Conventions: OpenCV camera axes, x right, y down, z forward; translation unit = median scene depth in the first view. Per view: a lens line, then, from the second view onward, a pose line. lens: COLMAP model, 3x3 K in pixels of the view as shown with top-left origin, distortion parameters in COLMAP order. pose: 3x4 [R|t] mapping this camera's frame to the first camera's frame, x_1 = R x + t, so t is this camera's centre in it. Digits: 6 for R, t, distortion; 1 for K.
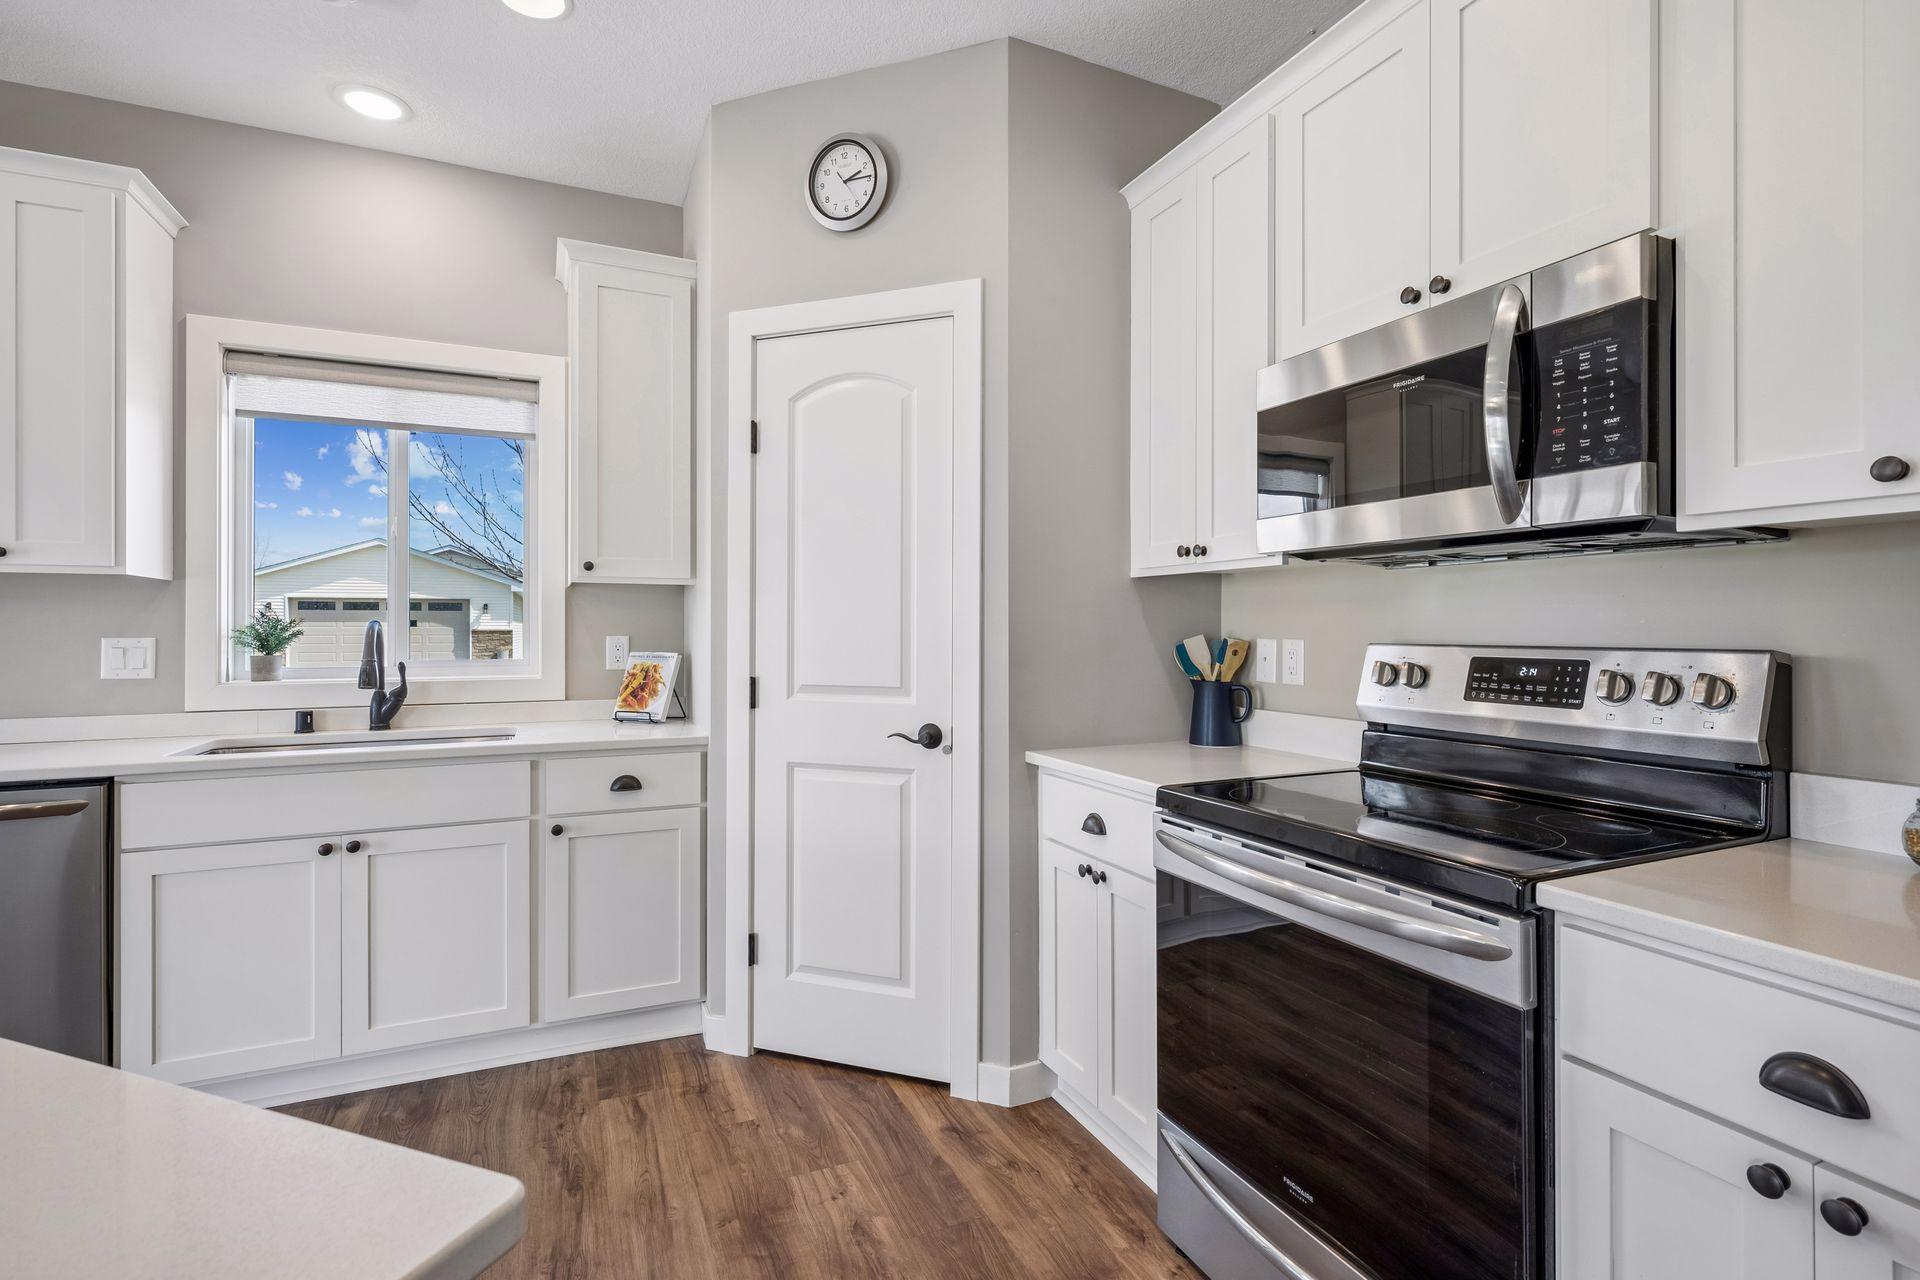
lens RADIAL K [[899.5, 0, 967.0], [0, 899.5, 629.1], [0, 0, 1]] dist [0.000576, 0.000669]
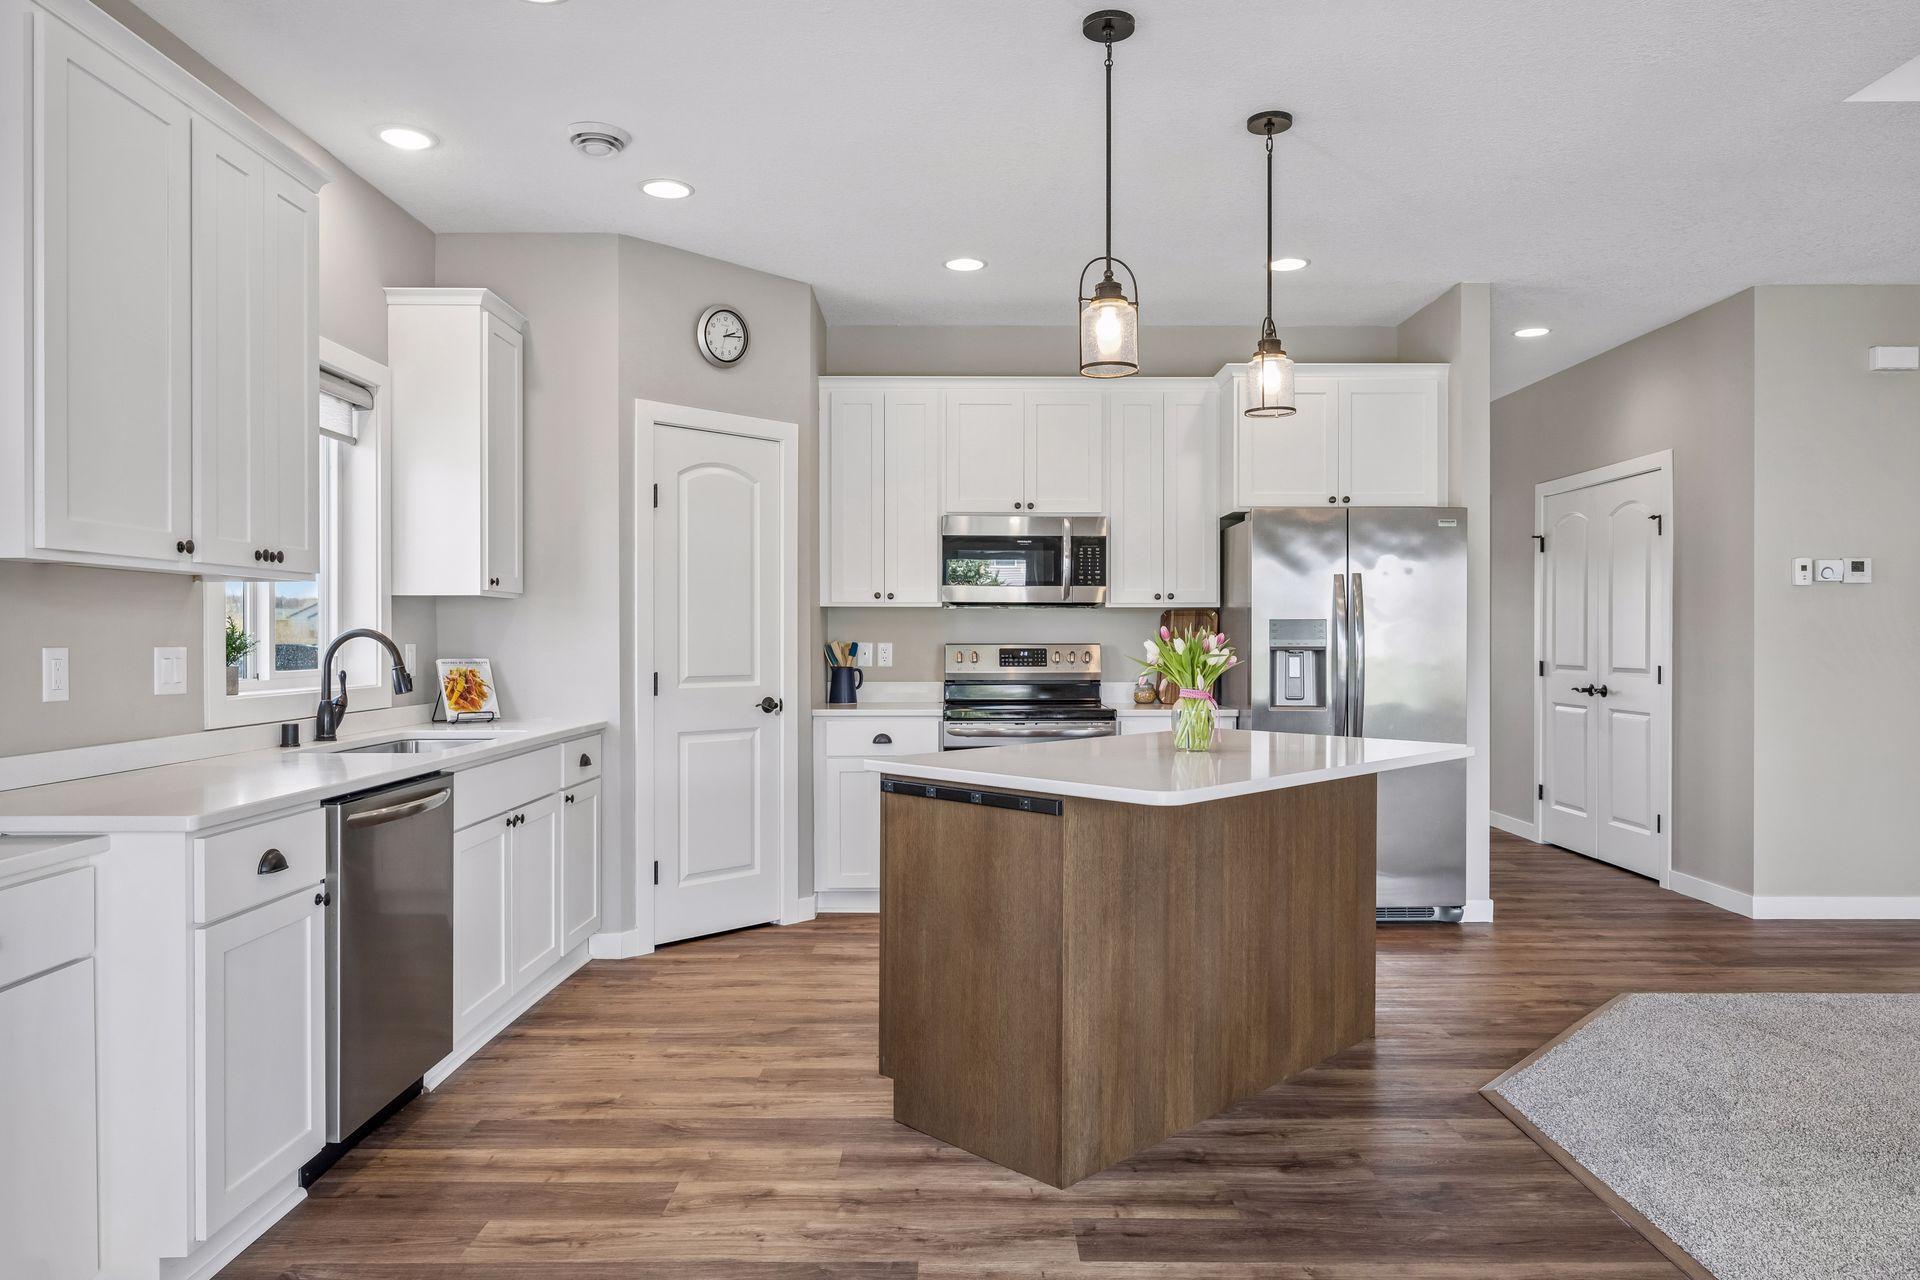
lens RADIAL K [[1213.2, 0, 974.2], [0, 1213.2, 638.3], [0, 0, 1]] dist [-0.001032, 0.000797]
pose [[0.413584, -0.000946, 0.910465, -1.766385], [0.000596, 1.000000, 0.000768, 0.000858], [-0.910466, 0.000225, 0.413585, -0.201411]]
